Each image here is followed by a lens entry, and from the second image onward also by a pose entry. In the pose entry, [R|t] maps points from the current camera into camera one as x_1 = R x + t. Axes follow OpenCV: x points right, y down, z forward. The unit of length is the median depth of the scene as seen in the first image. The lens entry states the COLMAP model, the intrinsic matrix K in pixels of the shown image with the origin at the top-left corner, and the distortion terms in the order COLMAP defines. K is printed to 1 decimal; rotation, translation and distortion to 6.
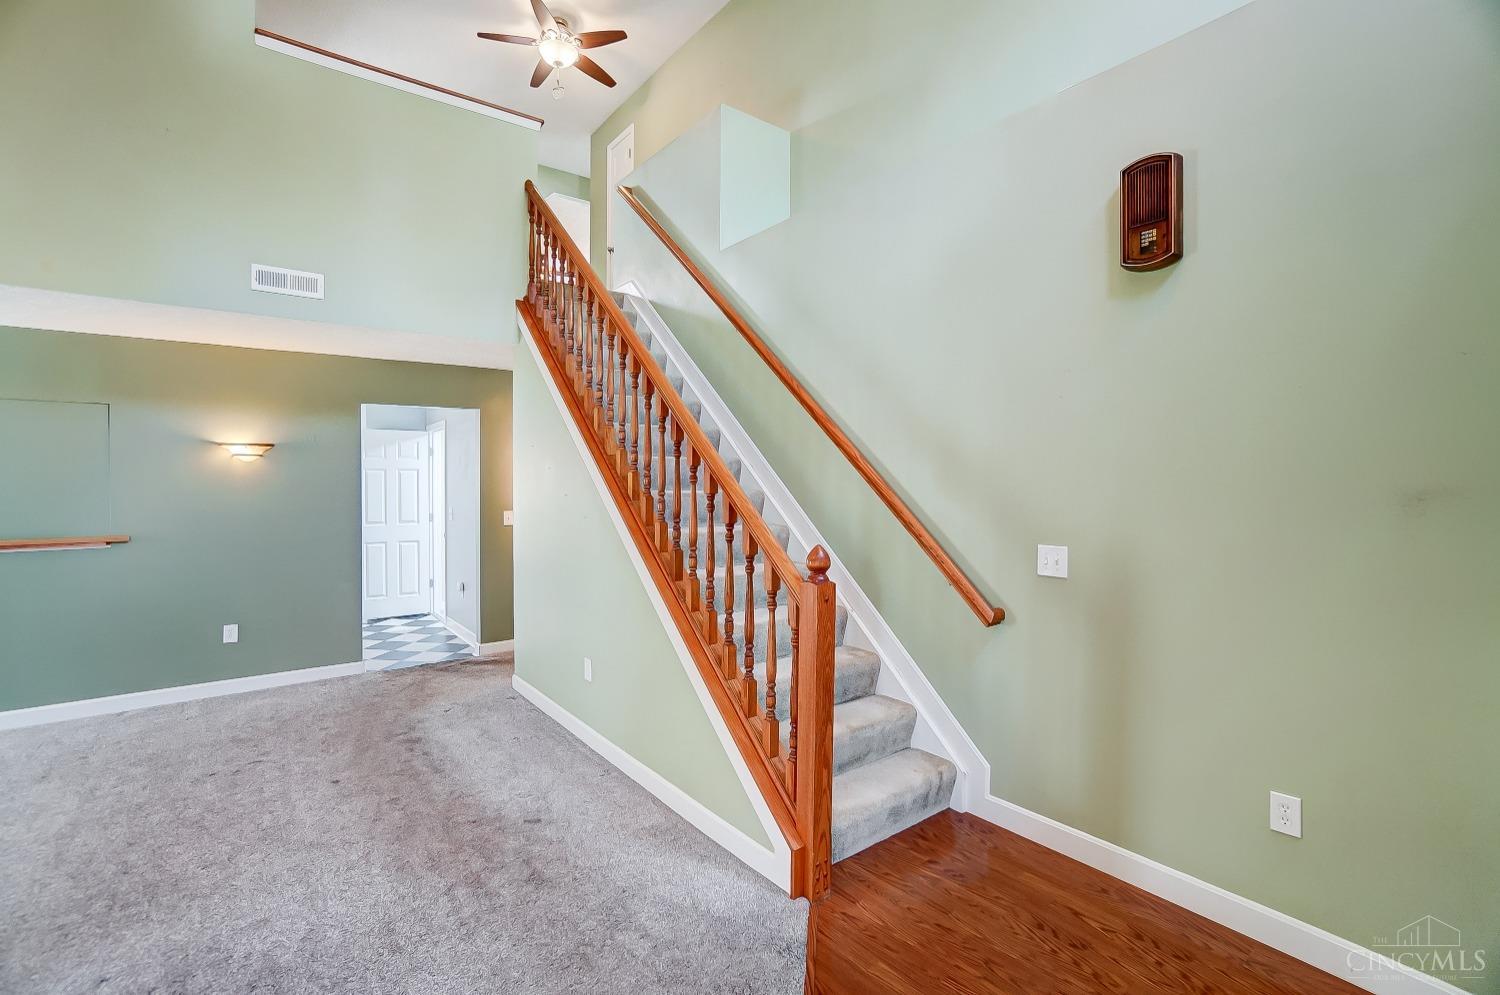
lens RADIAL K [[669.1, 0, 752.9], [0, 669.1, 492.0], [0, 0, 1]] dist [-0.035264, 0.018381]
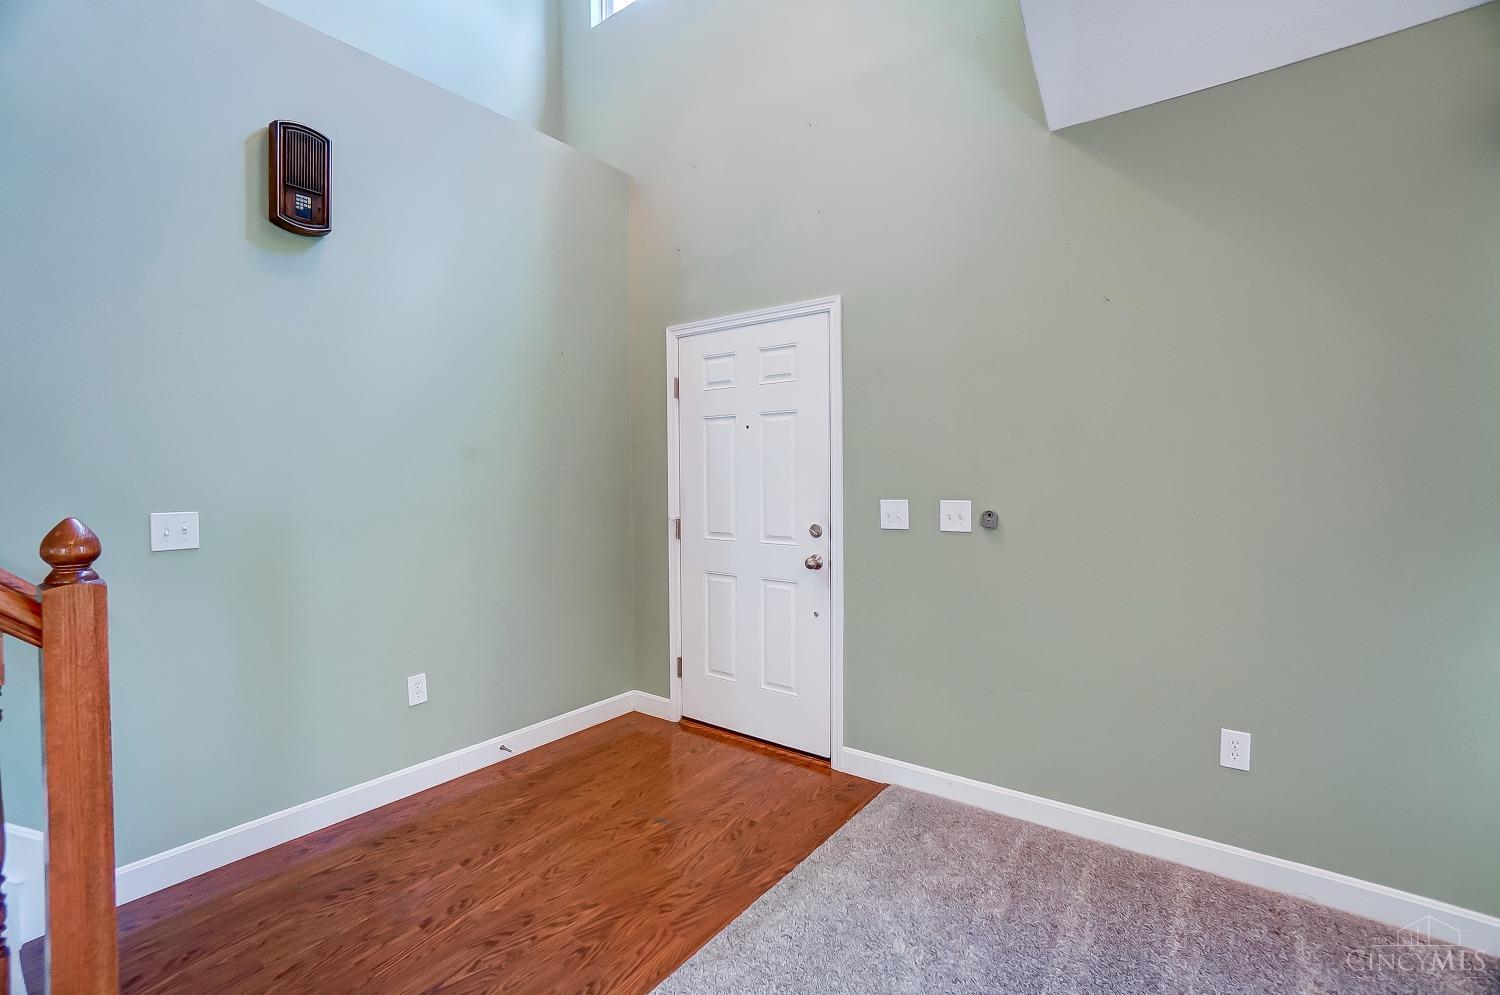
lens RADIAL K [[673.0, 0, 743.1], [0, 673.0, 489.5], [0, 0, 1]] dist [-0.034031, 0.000696]
pose [[-0.255597, -0.015763, 0.966655, -0.461978], [0.022402, 0.999502, 0.022222, 0.045388], [-0.966524, 0.027335, -0.255116, 0.480167]]
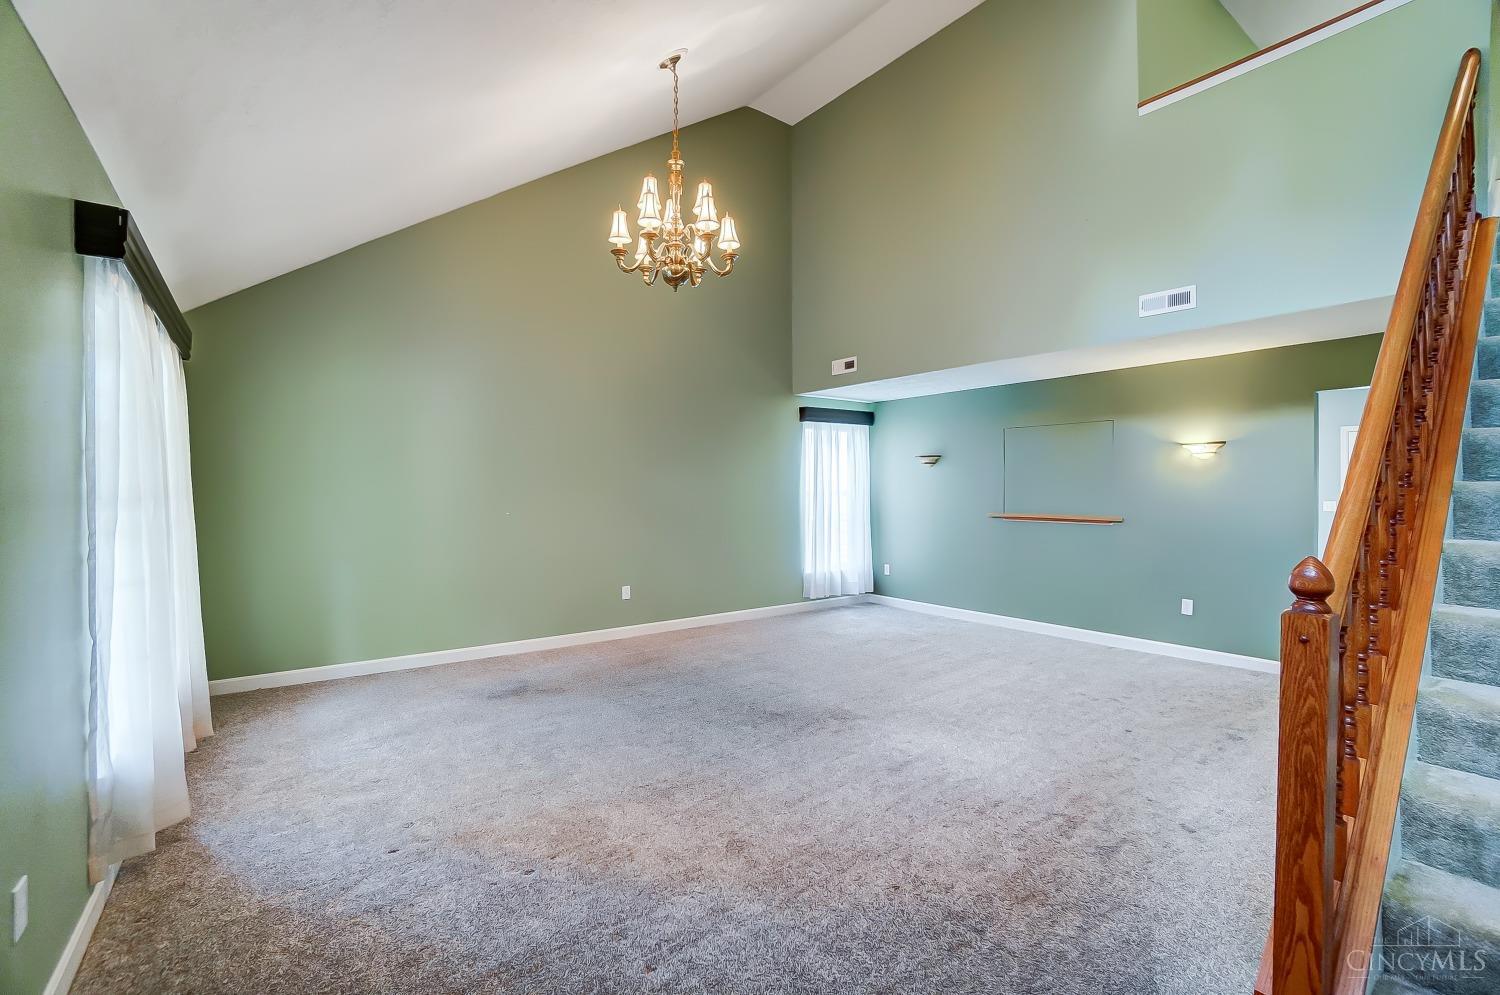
lens RADIAL K [[669.1, 0, 752.9], [0, 669.1, 492.0], [0, 0, 1]] dist [-0.035264, 0.018381]
pose [[0.000408, 0.008848, -0.999961, 0.581074], [-0.008193, 0.999927, 0.008845, 0.011888], [0.999966, 0.008189, 0.000480, 0.359402]]
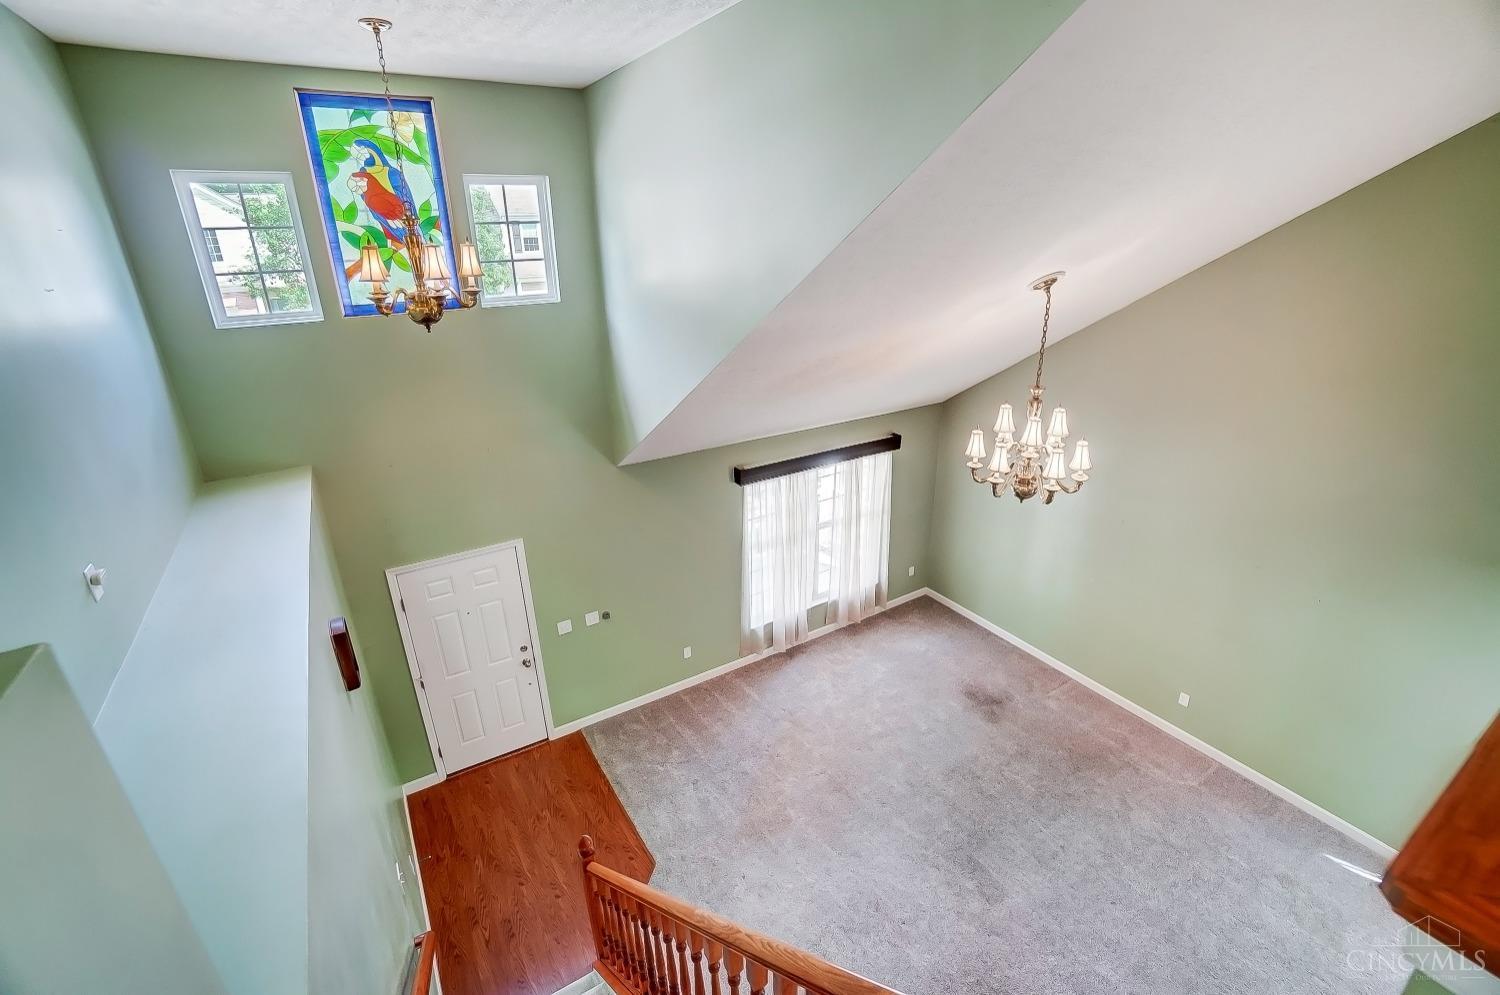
lens RADIAL K [[669.1, 0, 752.9], [0, 669.1, 492.0], [0, 0, 1]] dist [-0.035264, 0.018381]
pose [[-0.993892, -0.017375, 0.108979, -0.389252], [0.024690, 0.927487, 0.373039, -1.038650], [-0.107558, 0.373451, -0.921393, 1.712815]]
